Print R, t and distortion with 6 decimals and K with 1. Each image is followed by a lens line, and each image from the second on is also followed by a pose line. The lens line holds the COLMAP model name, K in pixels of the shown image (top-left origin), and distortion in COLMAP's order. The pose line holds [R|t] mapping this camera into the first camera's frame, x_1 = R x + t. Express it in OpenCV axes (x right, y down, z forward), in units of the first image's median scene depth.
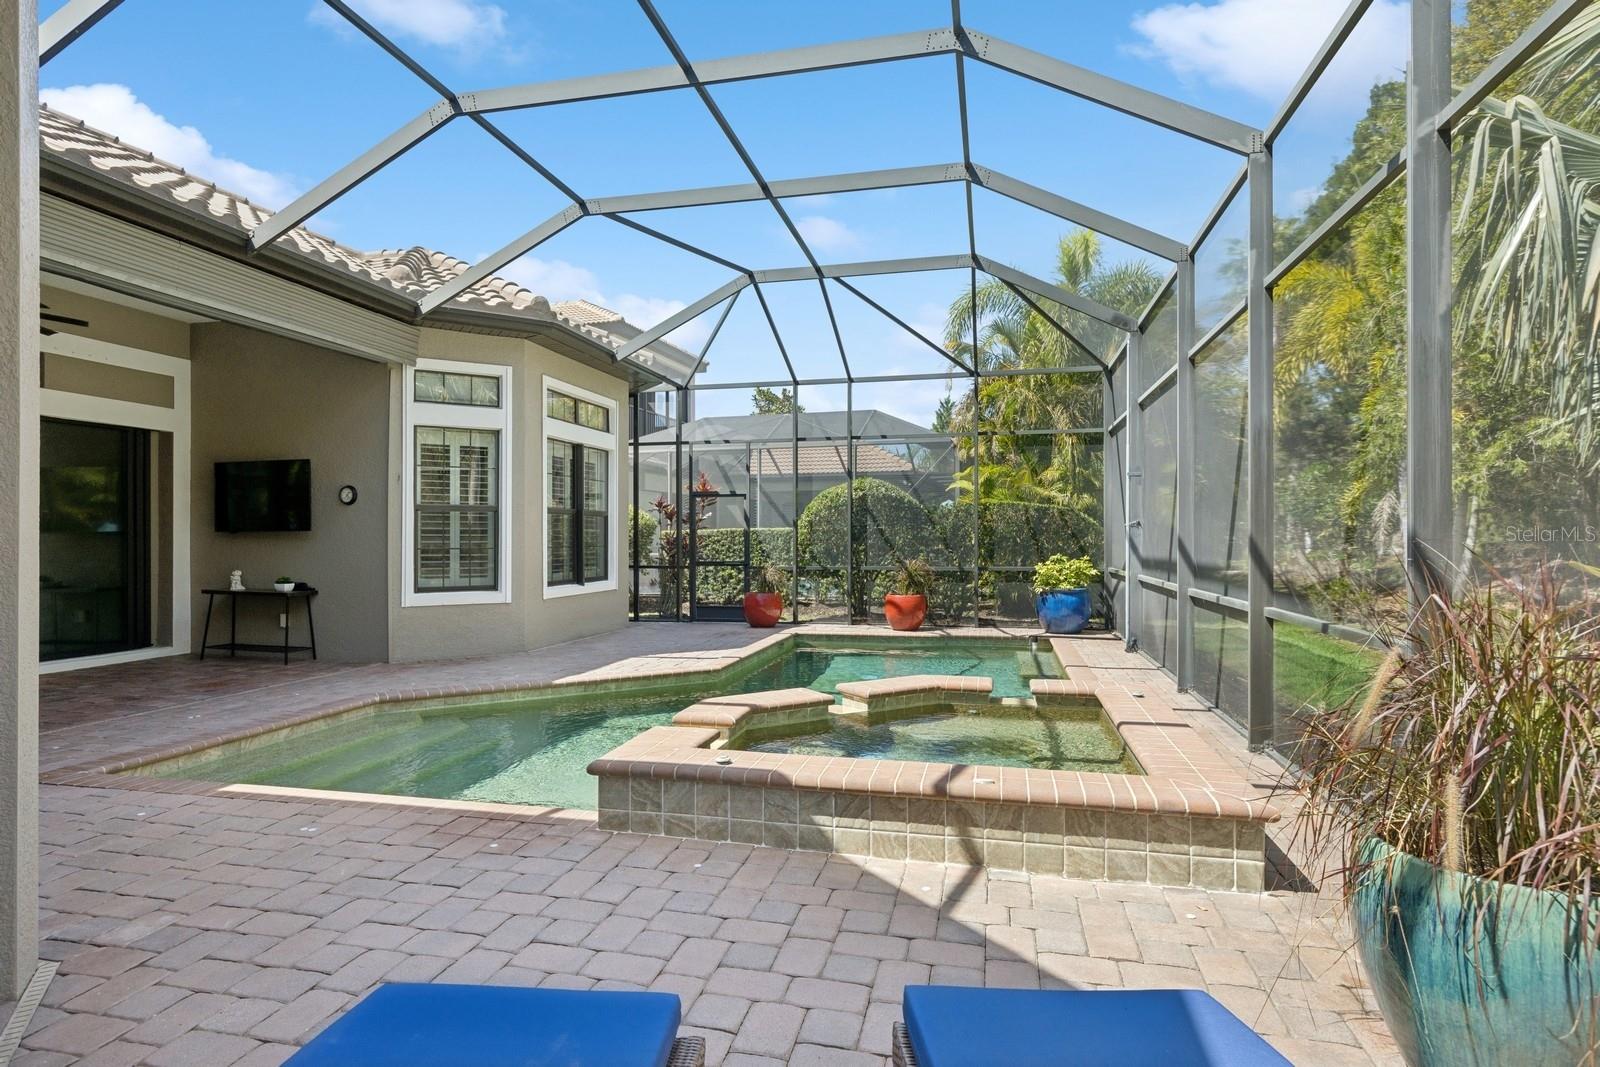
lens RADIAL K [[857.5, 0, 798.6], [0, 857.5, 533.9], [0, 0, 1]] dist [-0.000422, 0.001765]
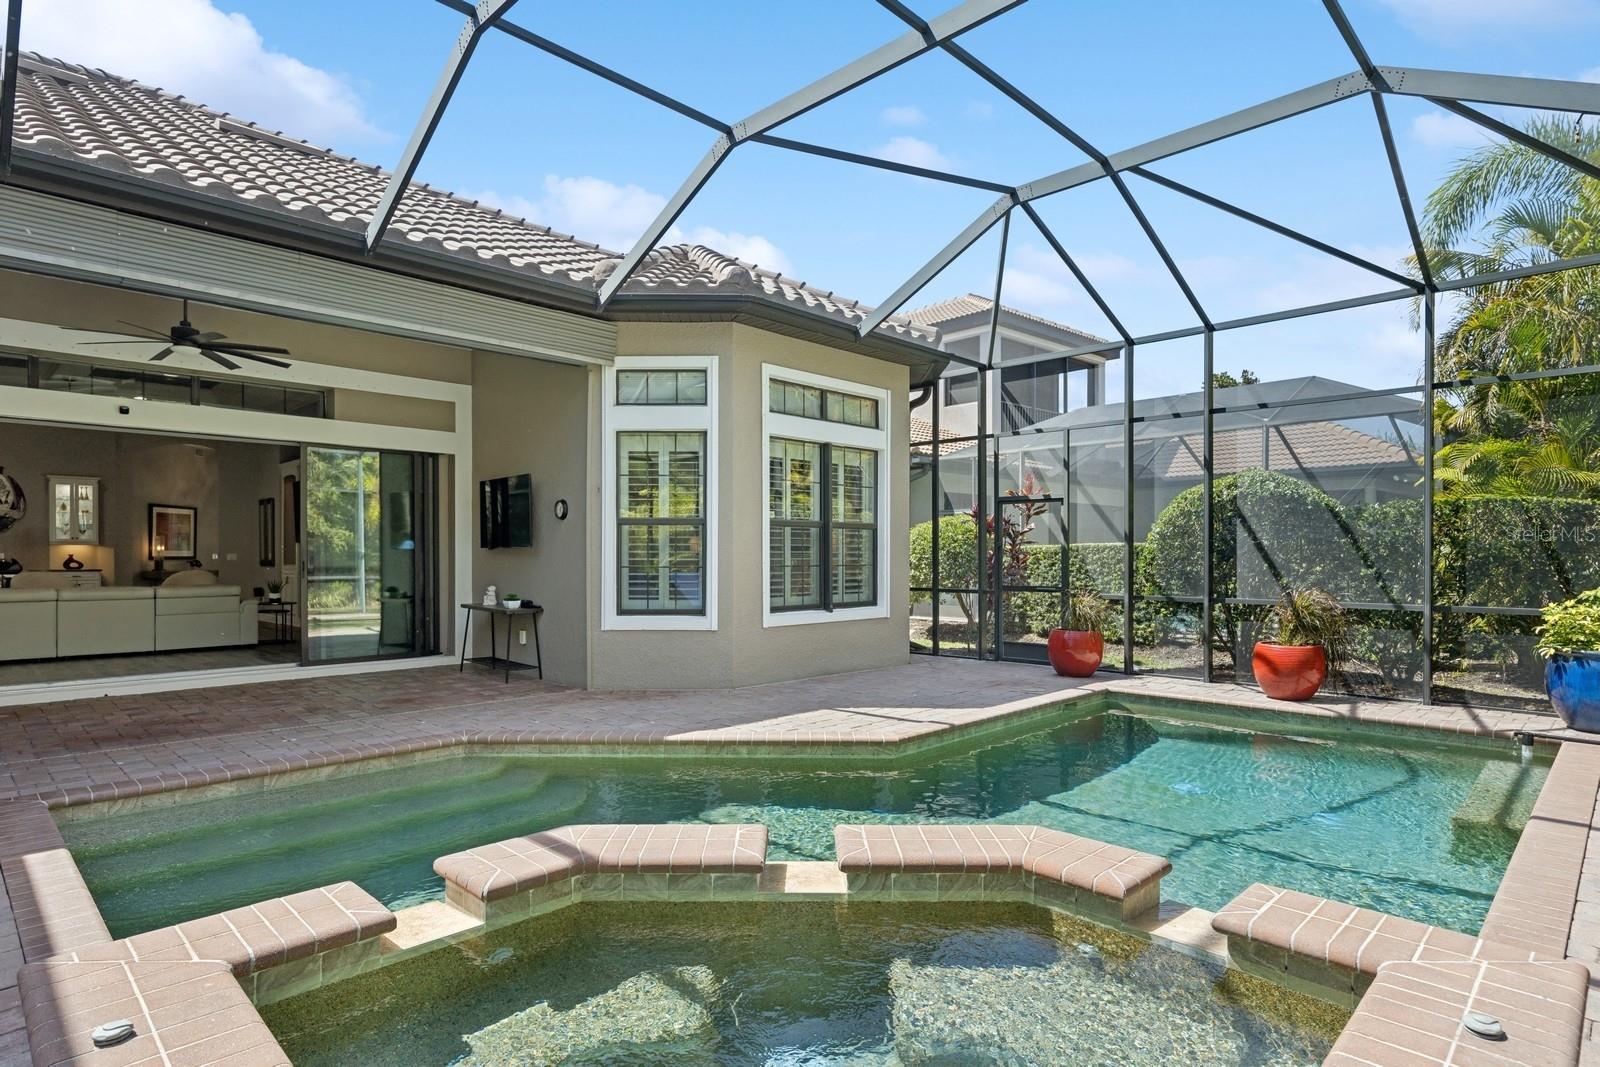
lens RADIAL K [[857.5, 0, 796.9], [0, 857.5, 555.5], [0, 0, 1]] dist [-0.000422, 0.001765]
pose [[0.849453, 0.004157, -0.527648, 0.187288], [-0.000389, 0.999974, 0.007252, -0.001268], [0.527664, -0.005955, 0.849432, 0.311443]]
